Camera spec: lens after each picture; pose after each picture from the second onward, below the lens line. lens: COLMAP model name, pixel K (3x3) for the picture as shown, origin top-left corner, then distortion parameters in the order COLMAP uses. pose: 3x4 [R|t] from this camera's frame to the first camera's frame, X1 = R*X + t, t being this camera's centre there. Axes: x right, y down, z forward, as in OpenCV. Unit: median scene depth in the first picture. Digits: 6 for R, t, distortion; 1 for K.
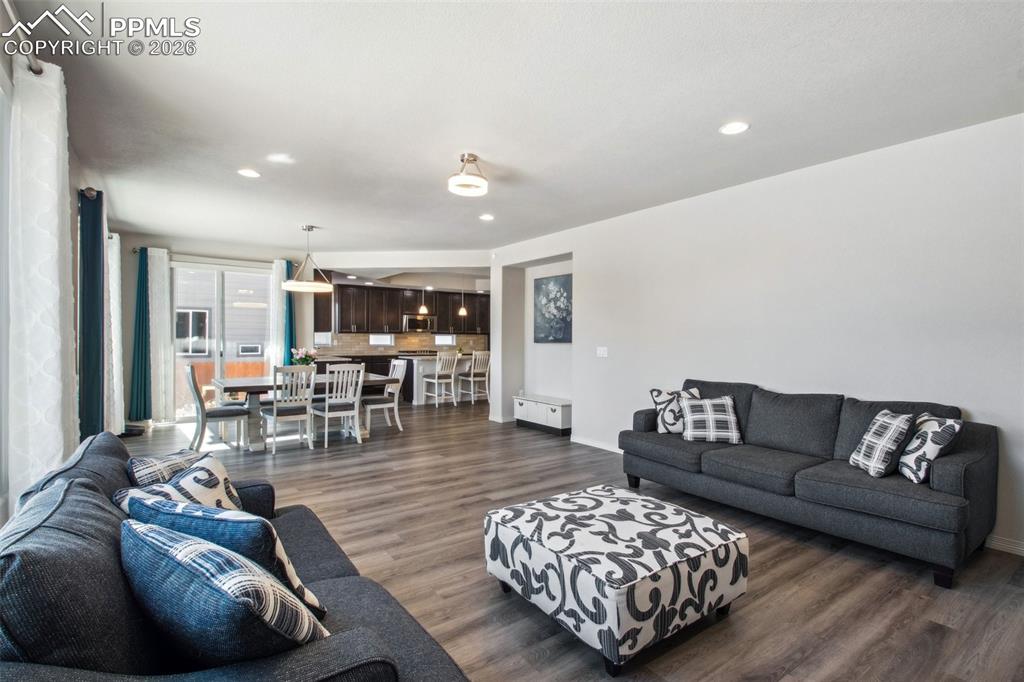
lens RADIAL K [[491.8, 0, 506.8], [0, 491.8, 337.2], [0, 0, 1]] dist [0.023791, -0.010692]
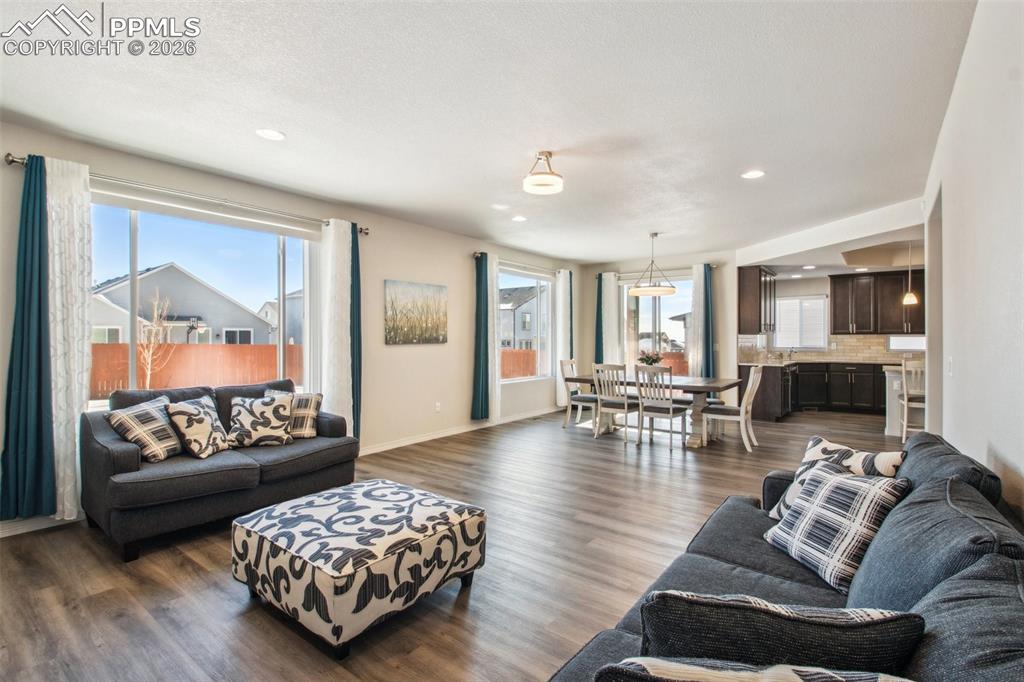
lens RADIAL K [[486.4, 0, 489.7], [0, 486.4, 338.2], [0, 0, 1]] dist [0.000626, -0.000679]
pose [[0.269322, -0.006125, -0.963031, 0.456328], [0.000507, 0.999981, -0.006219, 0.004080], [0.963050, 0.001186, 0.269320, 0.353360]]
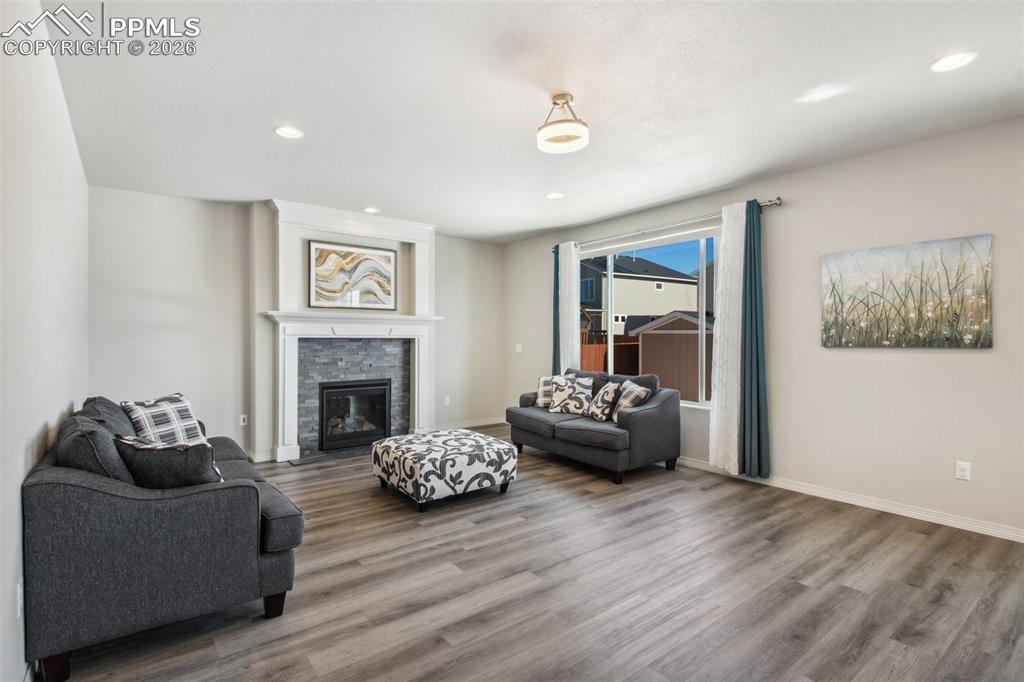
lens RADIAL K [[480.3, 0, 504.0], [0, 480.3, 337.2], [0, 0, 1]] dist [0.033700, -0.029476]
pose [[-0.999720, -0.008435, -0.022101, 0.014825], [-0.008406, 0.999964, -0.001396, 0.001851], [0.022112, -0.001210, -0.999755, 0.963934]]
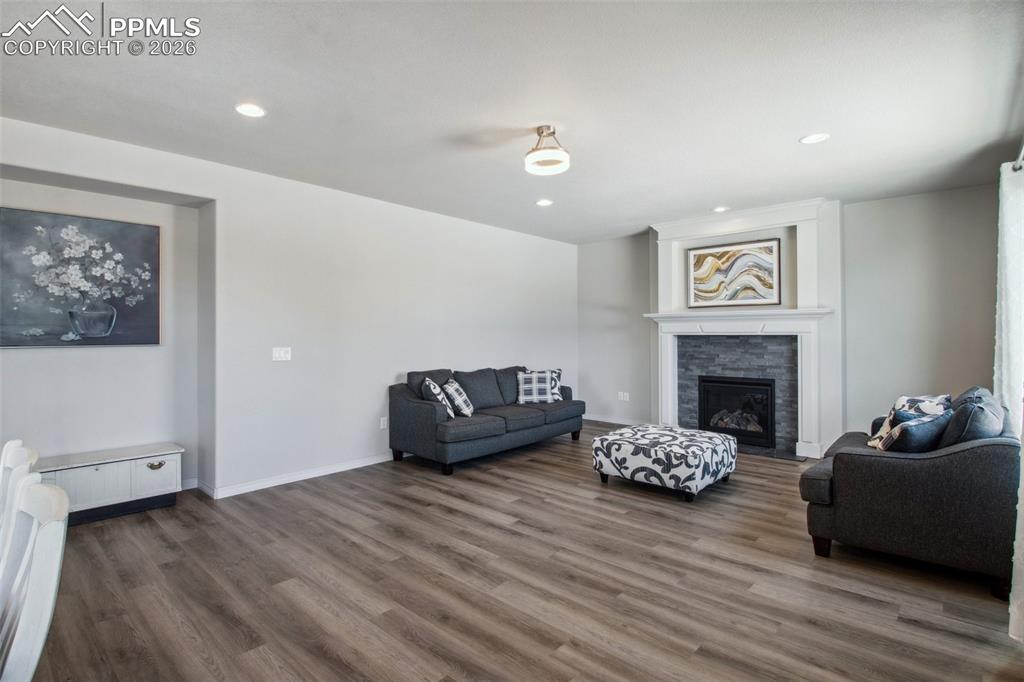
lens RADIAL K [[493.6, 0, 504.7], [0, 493.6, 331.4], [0, 0, 1]] dist [0.018317, -0.032346]
pose [[-0.204079, -0.000122, 0.978954, -0.509098], [0.001269, 0.999999, 0.000390, -0.003158], [-0.978954, 0.001322, -0.204079, 0.692318]]
